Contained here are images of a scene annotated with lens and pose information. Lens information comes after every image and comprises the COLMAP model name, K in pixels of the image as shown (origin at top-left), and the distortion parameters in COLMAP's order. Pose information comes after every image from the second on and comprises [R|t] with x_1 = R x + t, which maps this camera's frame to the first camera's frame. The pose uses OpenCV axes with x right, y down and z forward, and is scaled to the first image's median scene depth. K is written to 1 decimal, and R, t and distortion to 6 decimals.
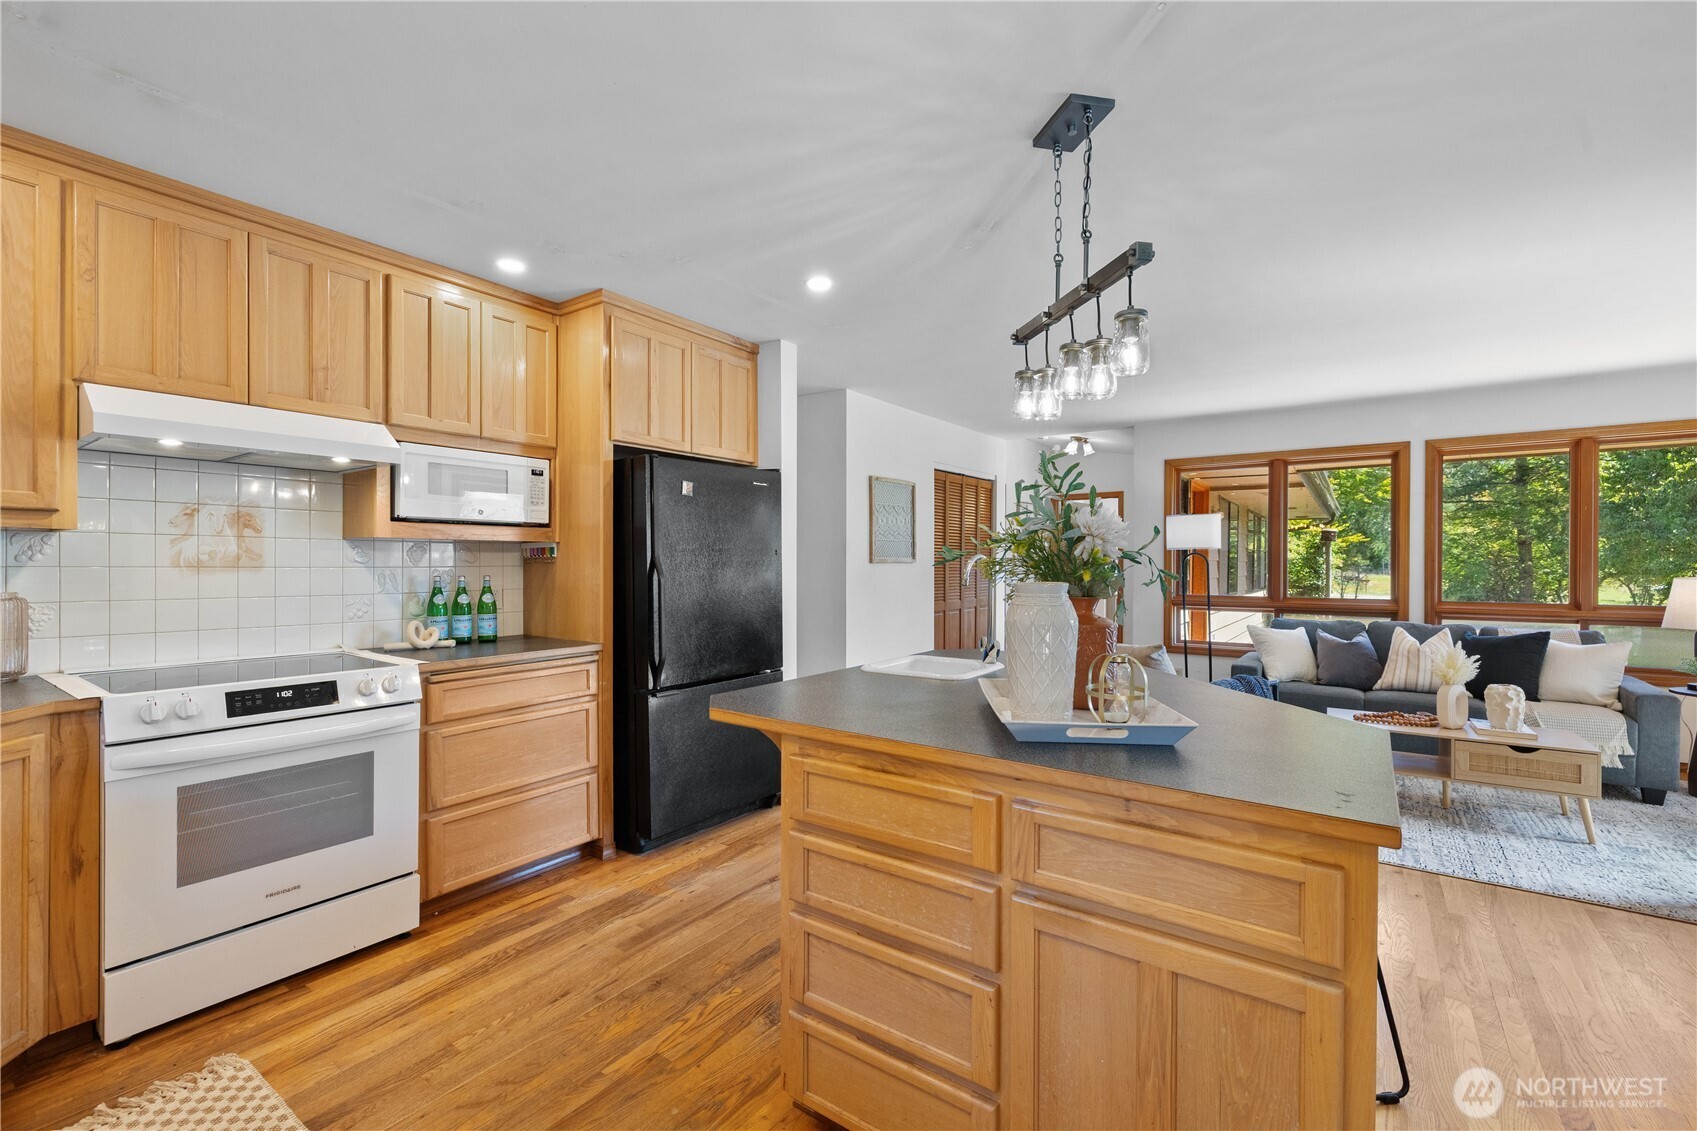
lens RADIAL K [[719.1, 0, 852.0], [0, 719.1, 568.6], [0, 0, 1]] dist [0.001422, 0.000370]
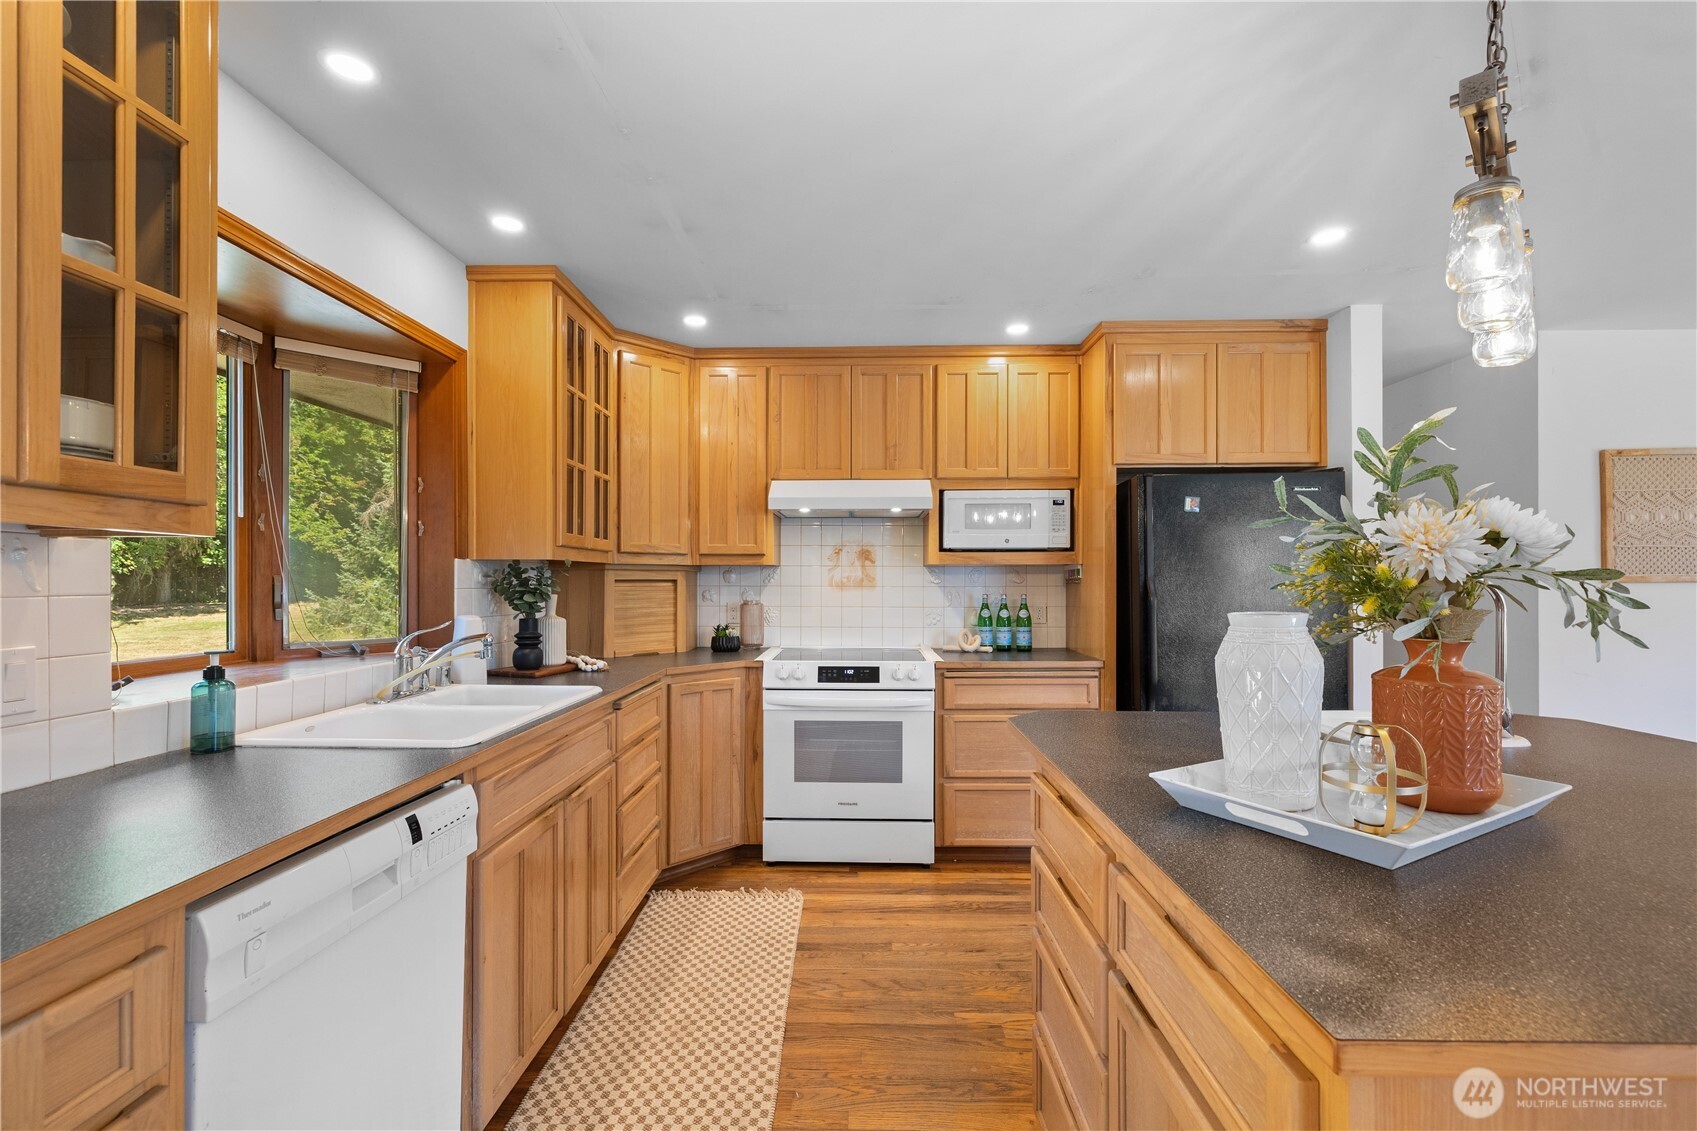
lens RADIAL K [[727.2, 0, 851.4], [0, 727.2, 582.4], [0, 0, 1]] dist [0.000846, 0.000203]
pose [[0.571265, -0.000655, -0.820765, 0.395997], [-0.004827, 0.999980, -0.004159, -0.004386], [0.820751, 0.006338, 0.571251, 0.124319]]
